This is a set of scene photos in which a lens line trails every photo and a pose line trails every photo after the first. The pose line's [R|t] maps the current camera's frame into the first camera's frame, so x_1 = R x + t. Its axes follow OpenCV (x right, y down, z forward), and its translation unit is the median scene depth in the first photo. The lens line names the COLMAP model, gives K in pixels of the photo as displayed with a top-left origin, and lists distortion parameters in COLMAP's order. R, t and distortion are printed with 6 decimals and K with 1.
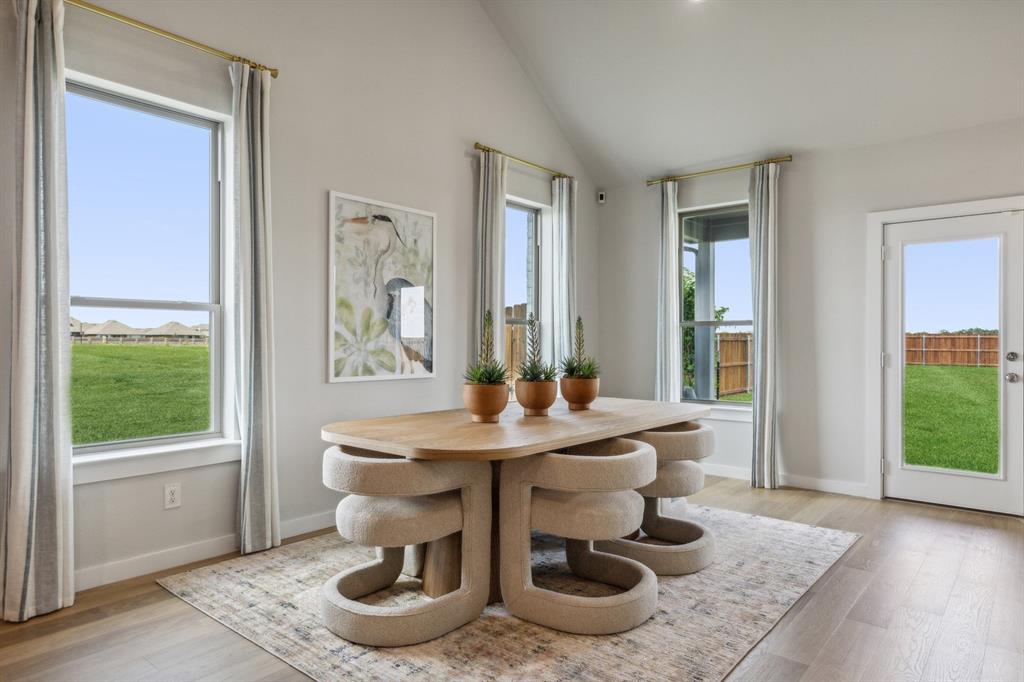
lens RADIAL K [[627.0, 0, 512.0], [0, 627.0, 340.6], [0, 0, 1]] dist [-0.001943, 0.000557]
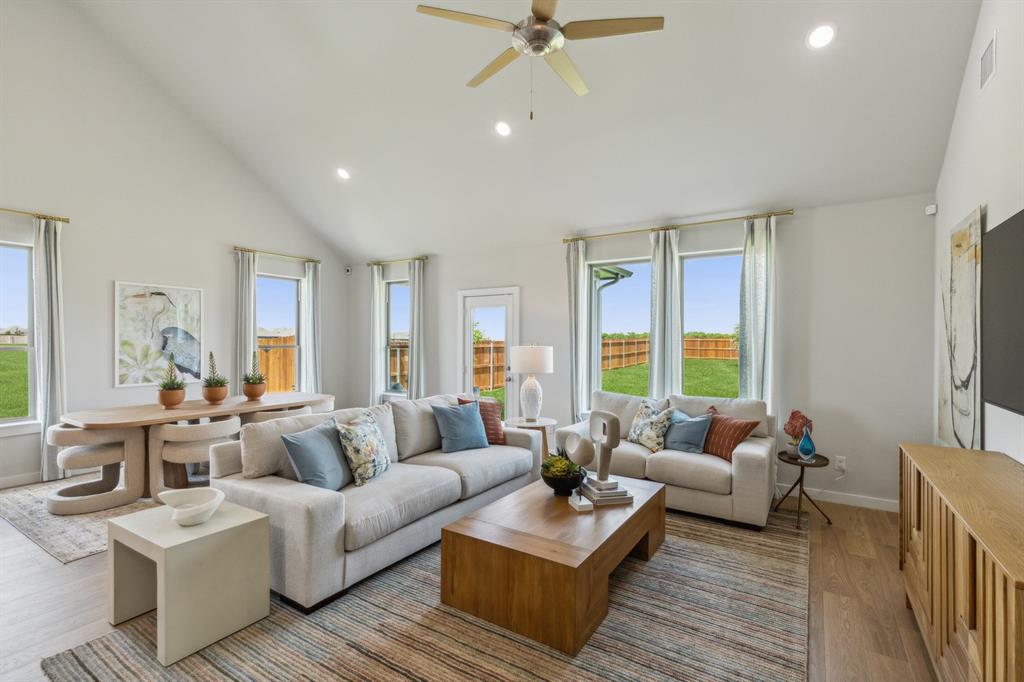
lens RADIAL K [[467.3, 0, 513.5], [0, 467.3, 342.5], [0, 0, 1]] dist [0.004421, -0.000691]
pose [[0.991434, -0.001584, 0.130600, 0.623825], [0.000643, 0.999974, 0.007250, -0.067027], [-0.130608, -0.007104, 0.991409, -0.452149]]
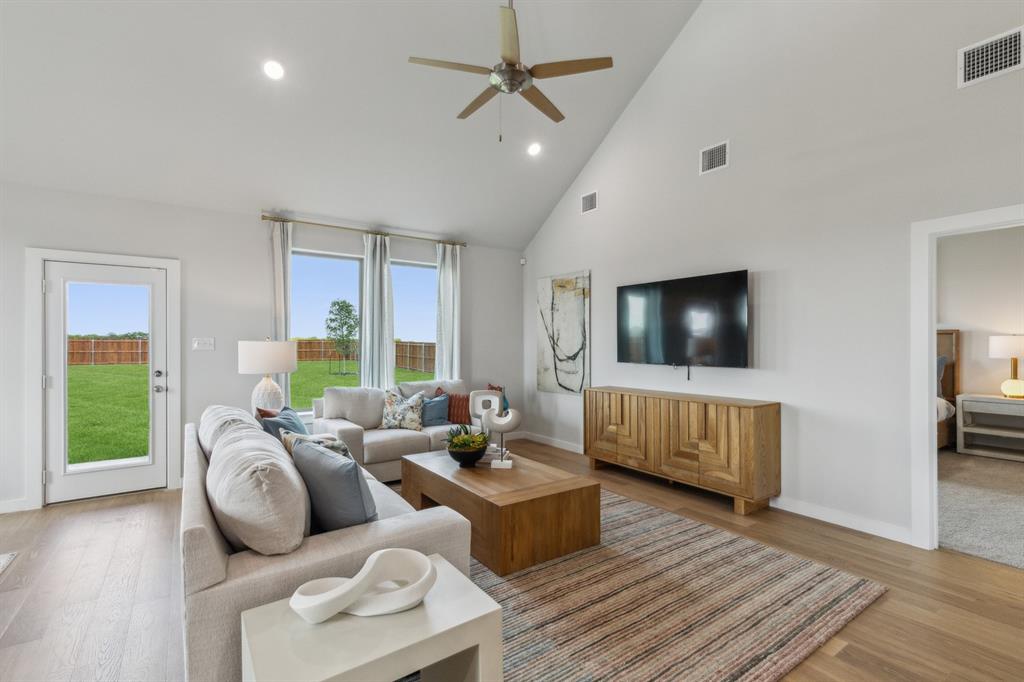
lens RADIAL K [[467.3, 0, 513.3], [0, 467.3, 342.3], [0, 0, 1]] dist [0.004421, -0.000691]
pose [[0.257051, -0.004475, 0.966388, 0.000028], [-0.002252, 0.999984, 0.005230, -0.051589], [-0.966395, -0.003521, 0.257036, -0.025192]]
